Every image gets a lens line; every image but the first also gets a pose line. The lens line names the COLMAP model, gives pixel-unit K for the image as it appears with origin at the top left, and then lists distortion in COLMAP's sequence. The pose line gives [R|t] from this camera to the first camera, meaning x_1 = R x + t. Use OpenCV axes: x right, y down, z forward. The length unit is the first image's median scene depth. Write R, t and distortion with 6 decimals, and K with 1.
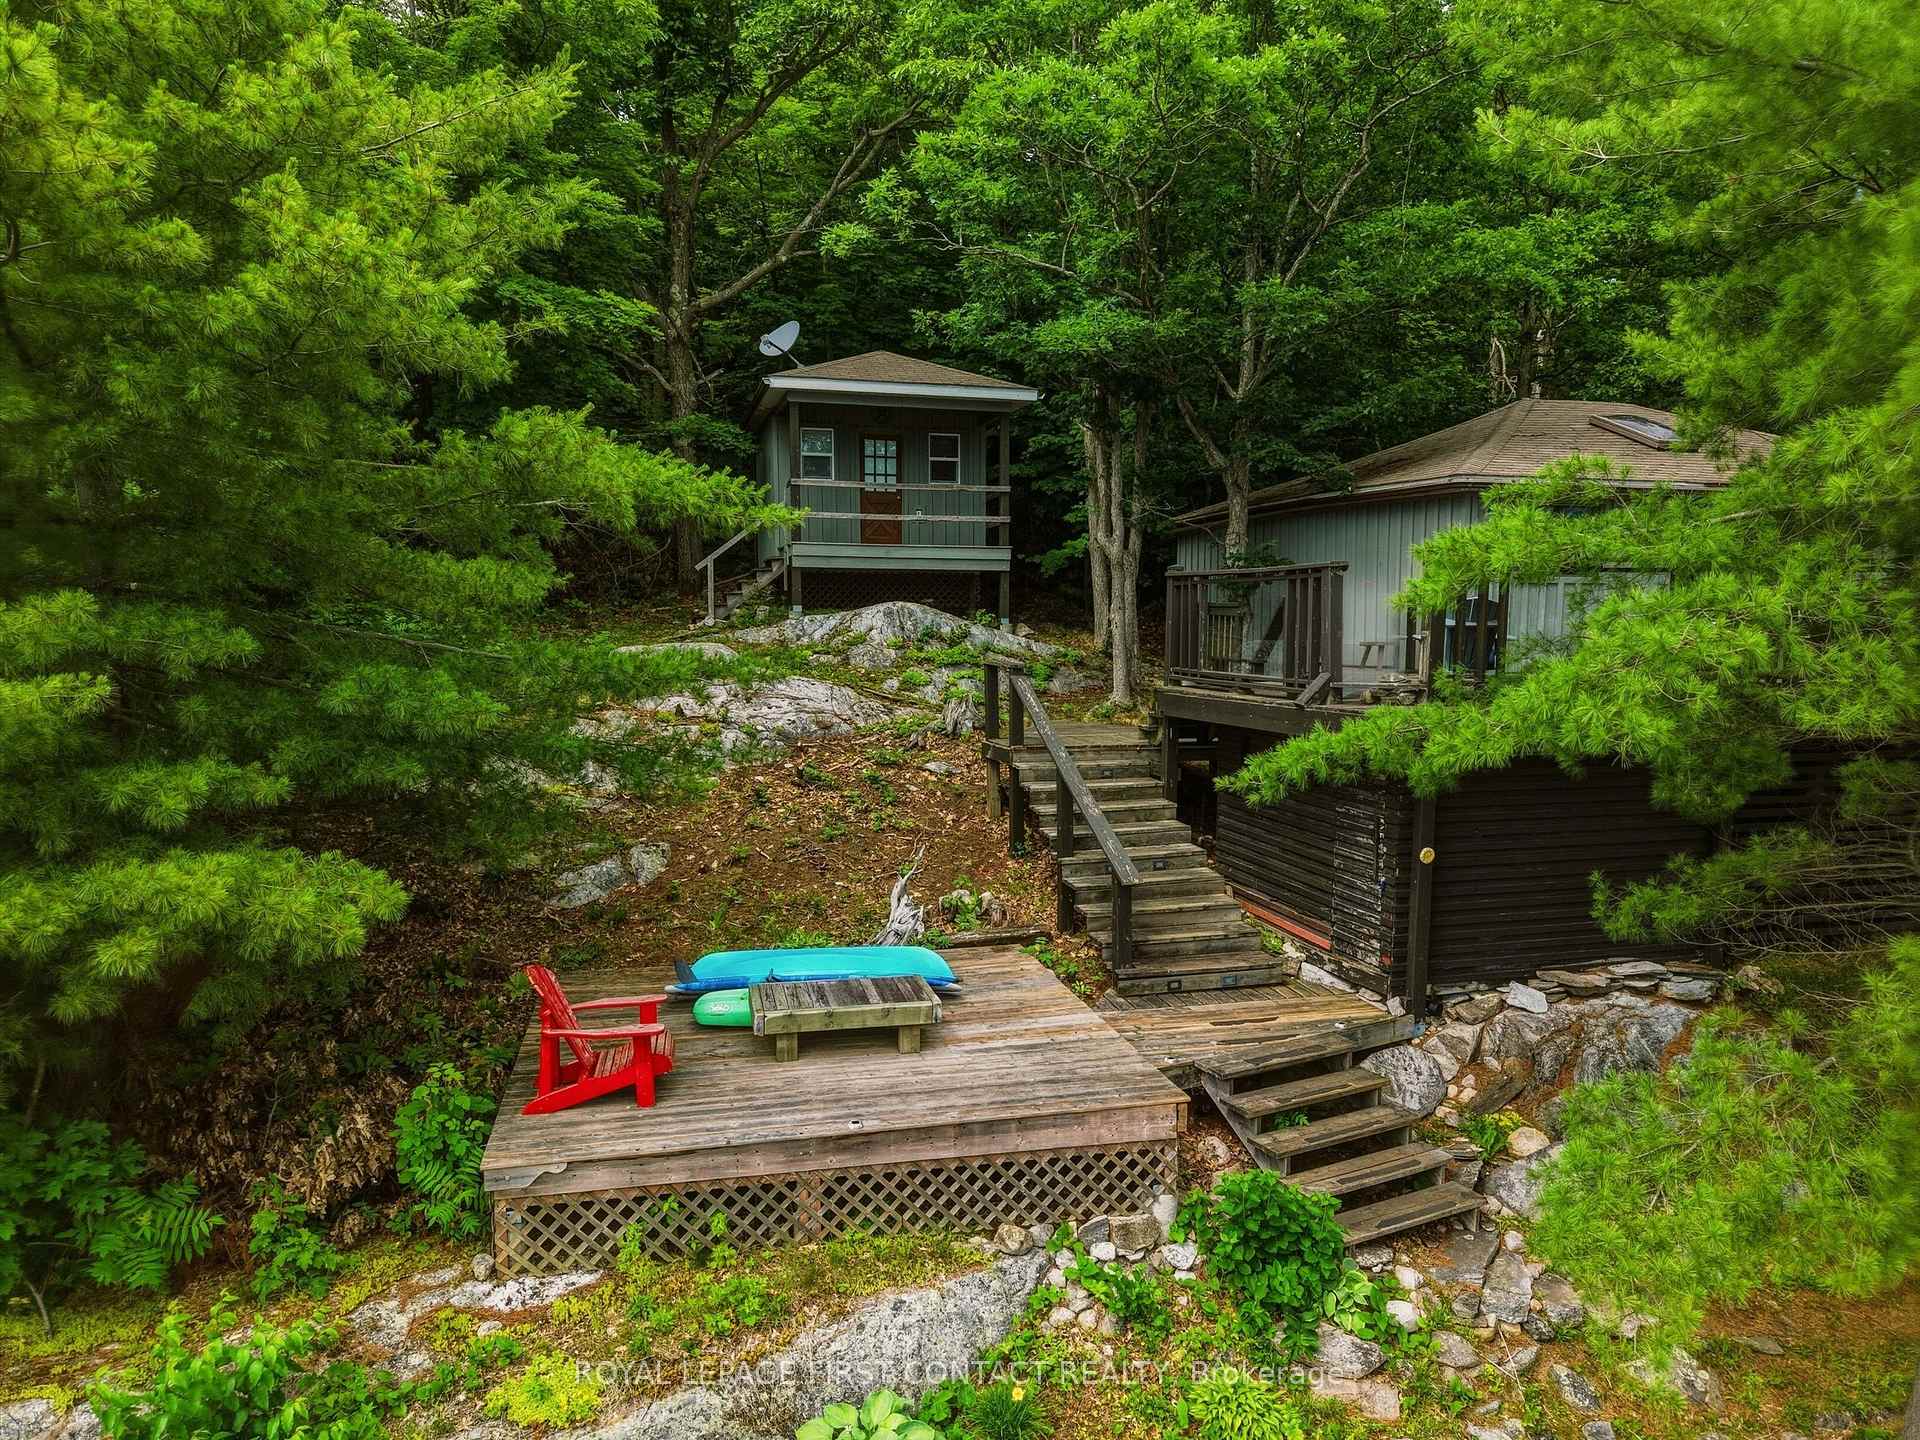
lens RADIAL K [[1292.7, 0, 953.4], [0, 1292.7, 722.7], [0, 0, 1]] dist [0.038525, -0.091424]
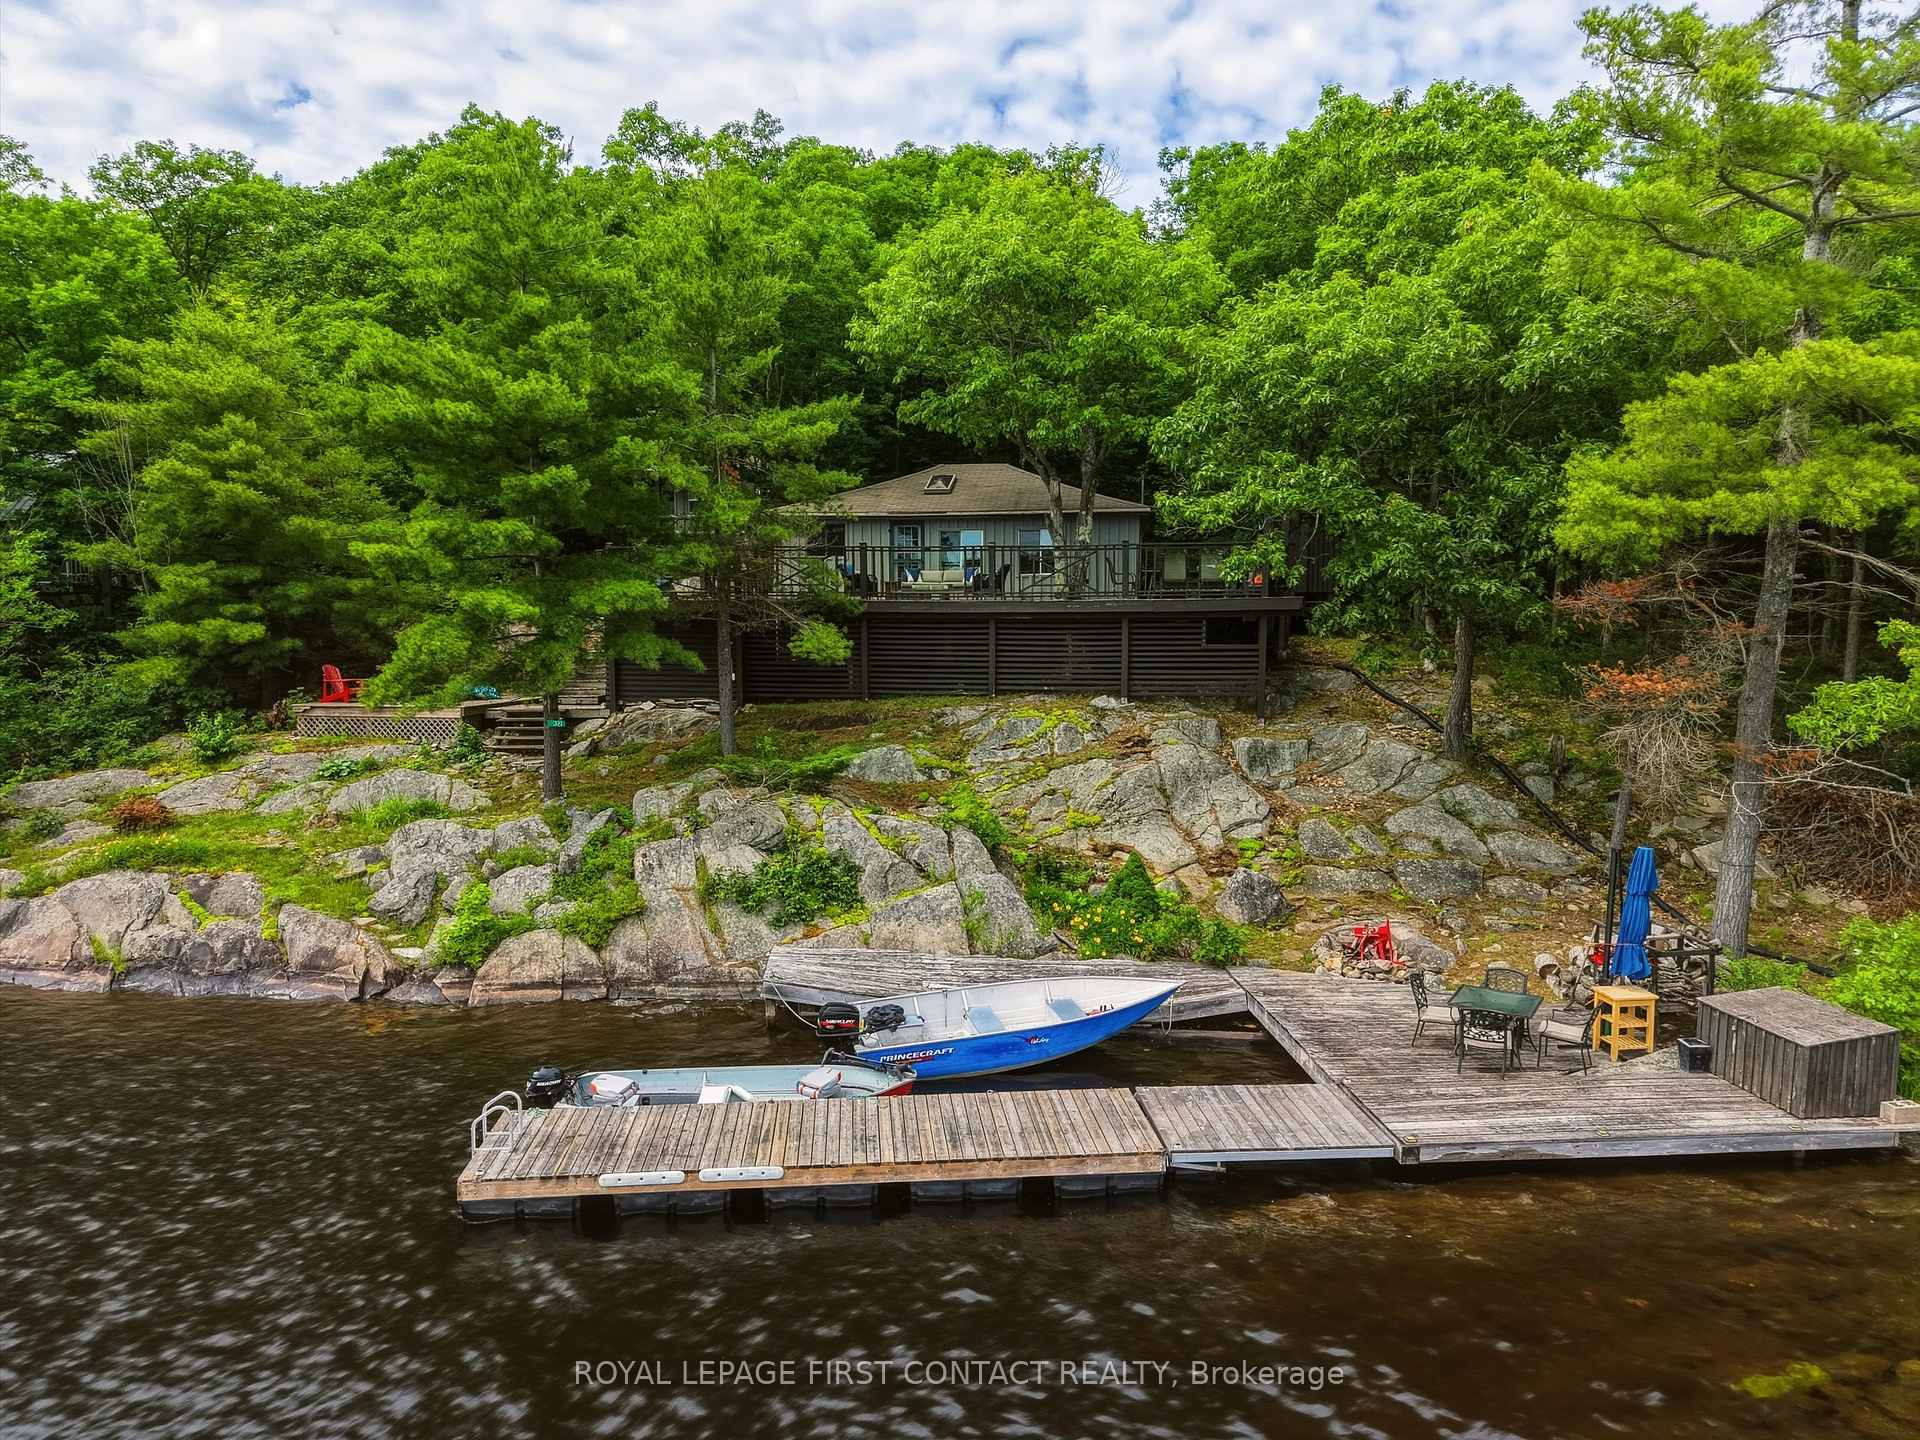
lens RADIAL K [[1300.7, 0, 960.0], [0, 1300.7, 720.0], [0, 0, 1]] dist [-0.000094, -0.005101]
pose [[0.917110, 0.033168, -0.397253, 2.172253], [-0.034902, 0.999387, 0.002867, 0.212679], [0.397104, 0.011235, 0.917705, -1.295179]]
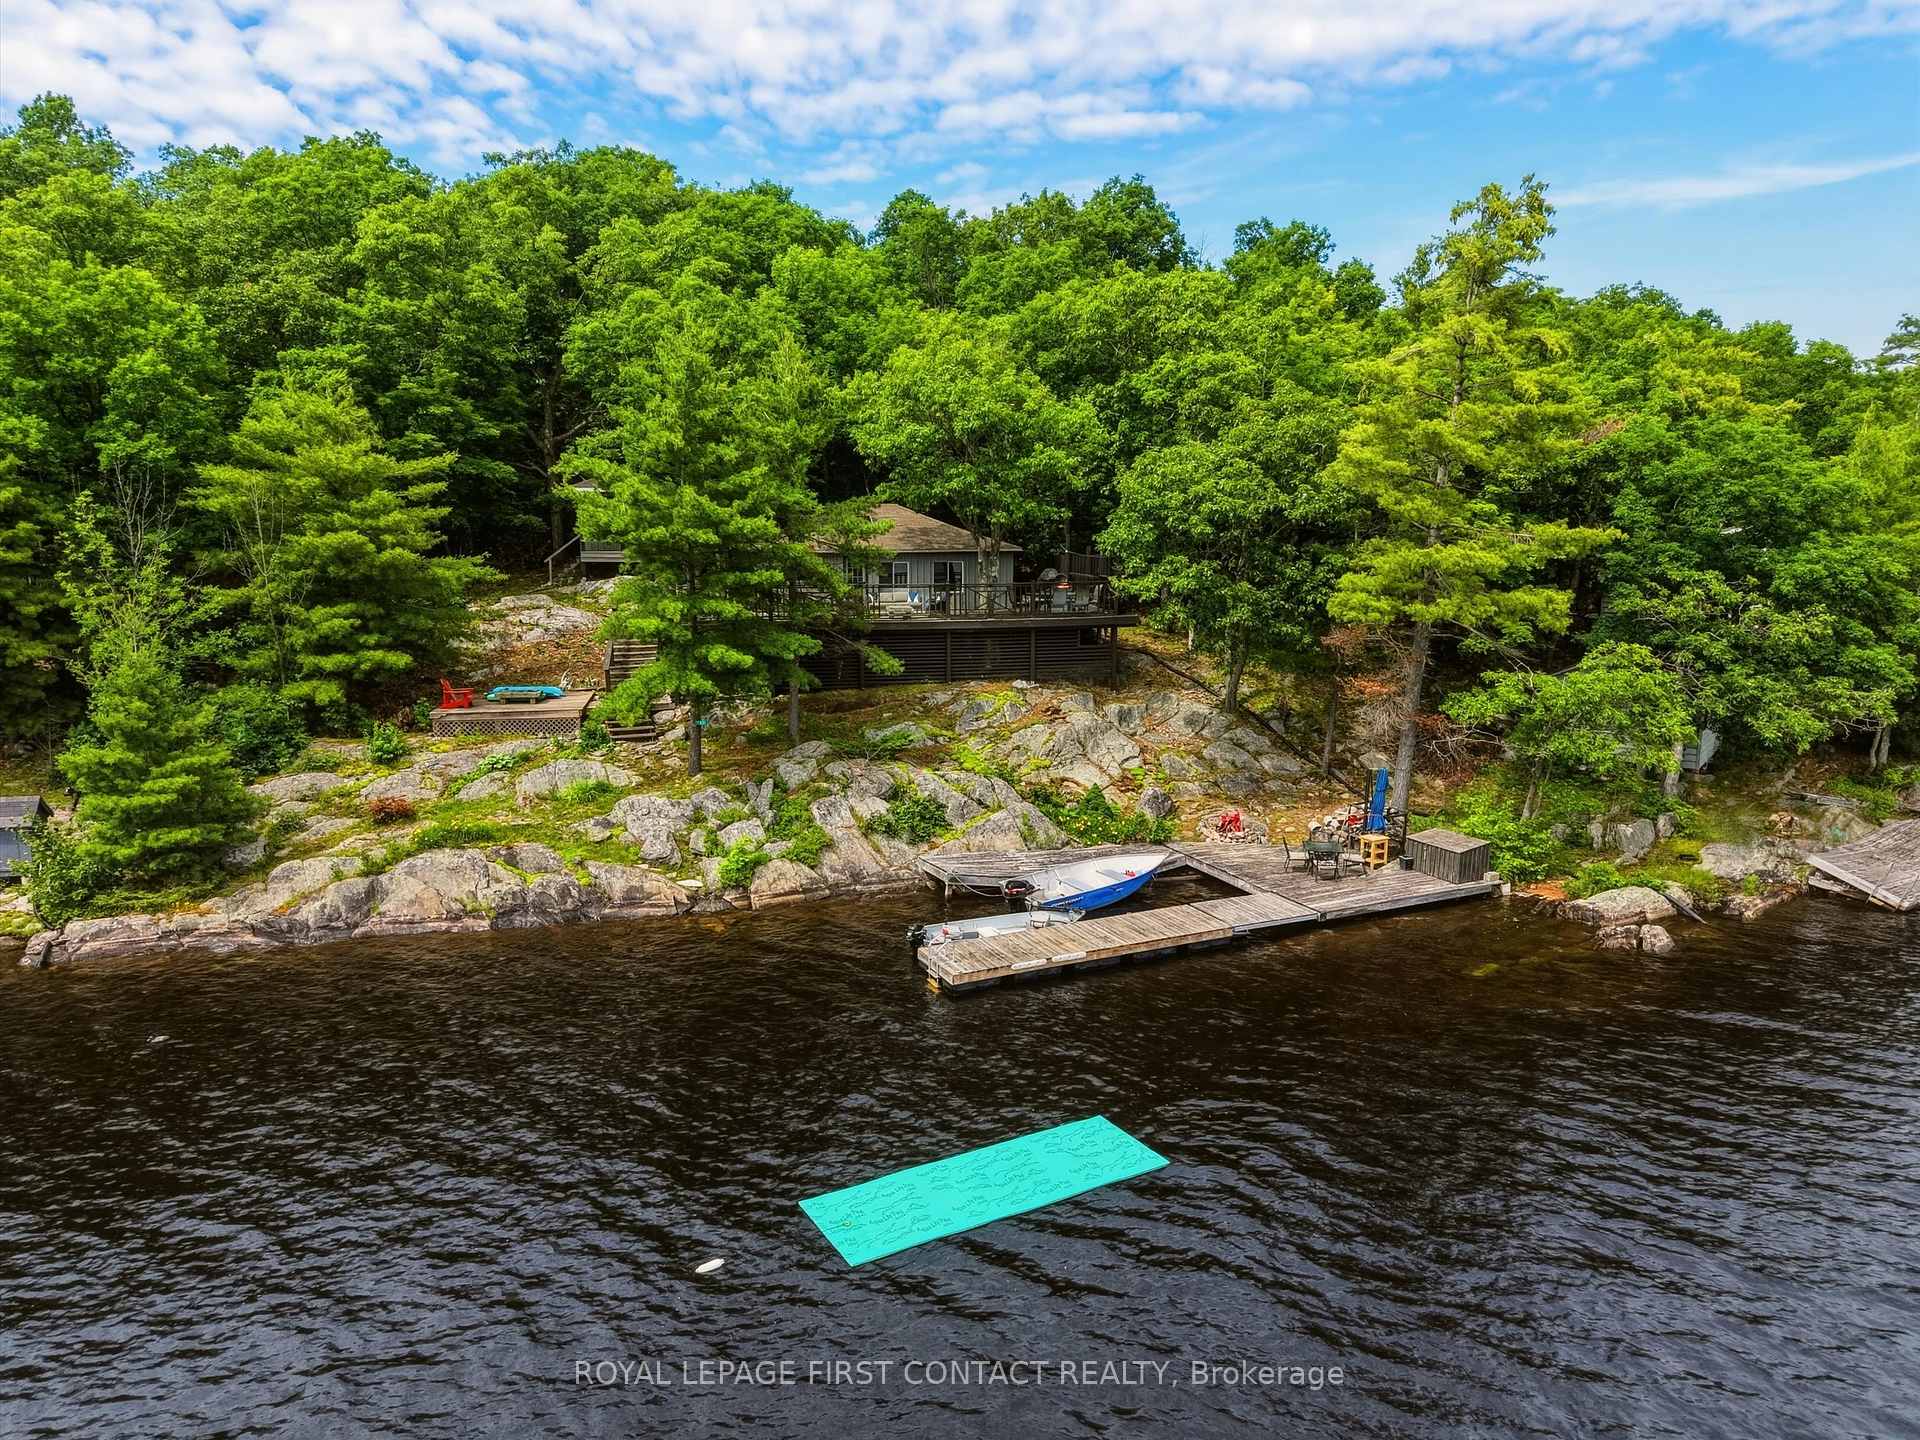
lens RADIAL K [[1300.7, 0, 960.0], [0, 1300.7, 720.0], [0, 0, 1]] dist [-0.000094, -0.005101]
pose [[0.998999, 0.008064, -0.043998, 1.383635], [-0.004604, 0.996930, 0.078167, -0.032716], [0.044493, -0.077886, 0.995969, -2.850669]]
